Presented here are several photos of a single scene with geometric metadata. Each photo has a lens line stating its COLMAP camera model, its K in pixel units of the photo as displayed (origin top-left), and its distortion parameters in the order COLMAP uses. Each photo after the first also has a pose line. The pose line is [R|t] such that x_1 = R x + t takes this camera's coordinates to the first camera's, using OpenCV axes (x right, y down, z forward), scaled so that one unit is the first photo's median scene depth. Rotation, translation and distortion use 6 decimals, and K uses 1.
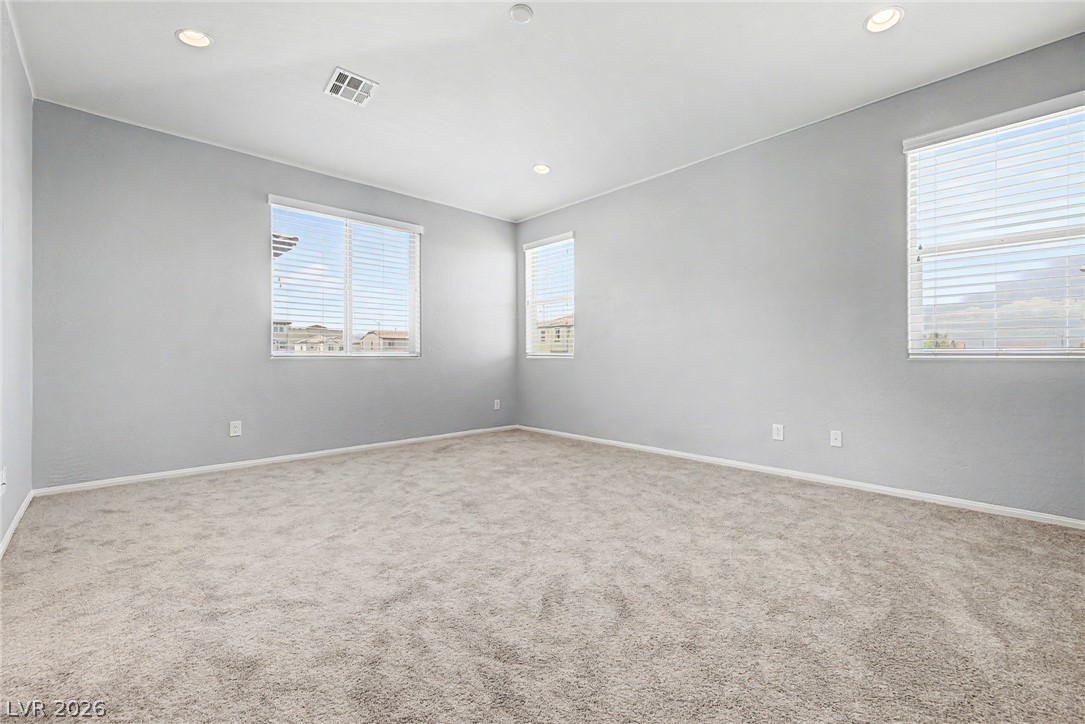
lens RADIAL K [[458.8, 0, 539.8], [0, 458.8, 356.4], [0, 0, 1]] dist [0.002158, -0.000023]
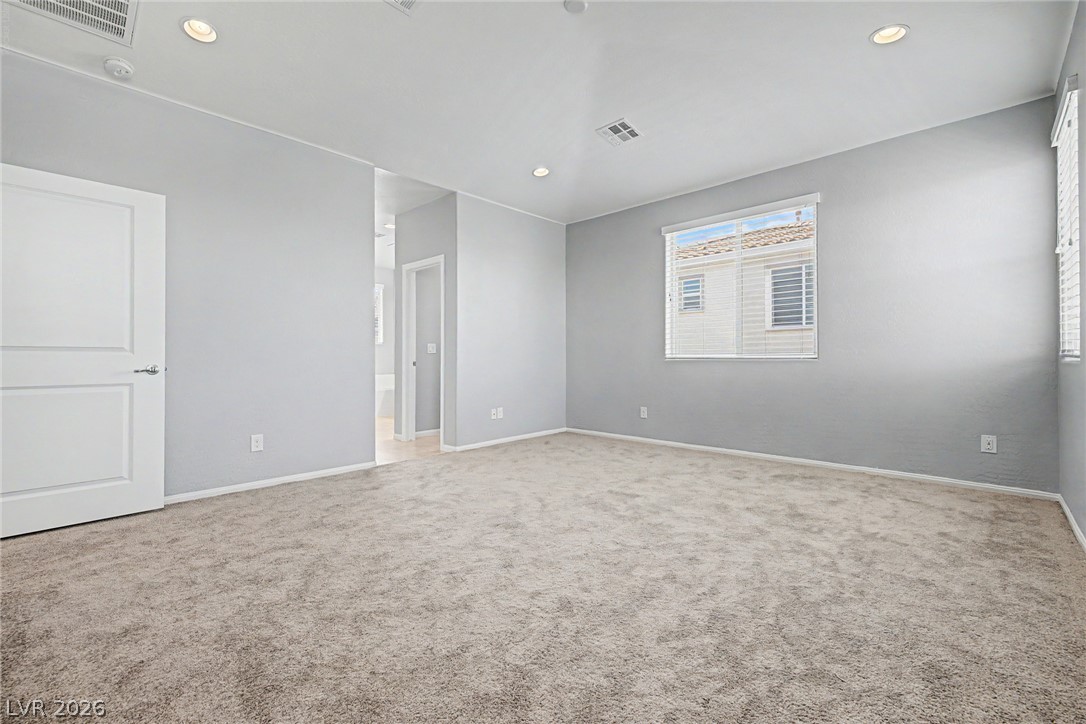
lens RADIAL K [[459.3, 0, 540.3], [0, 459.3, 356.4], [0, 0, 1]] dist [0.002158, -0.000023]
pose [[0.056676, -0.007290, -0.998366, 0.786857], [0.004532, 0.999965, -0.007045, 0.000754], [0.998382, -0.004125, 0.056707, 0.746995]]
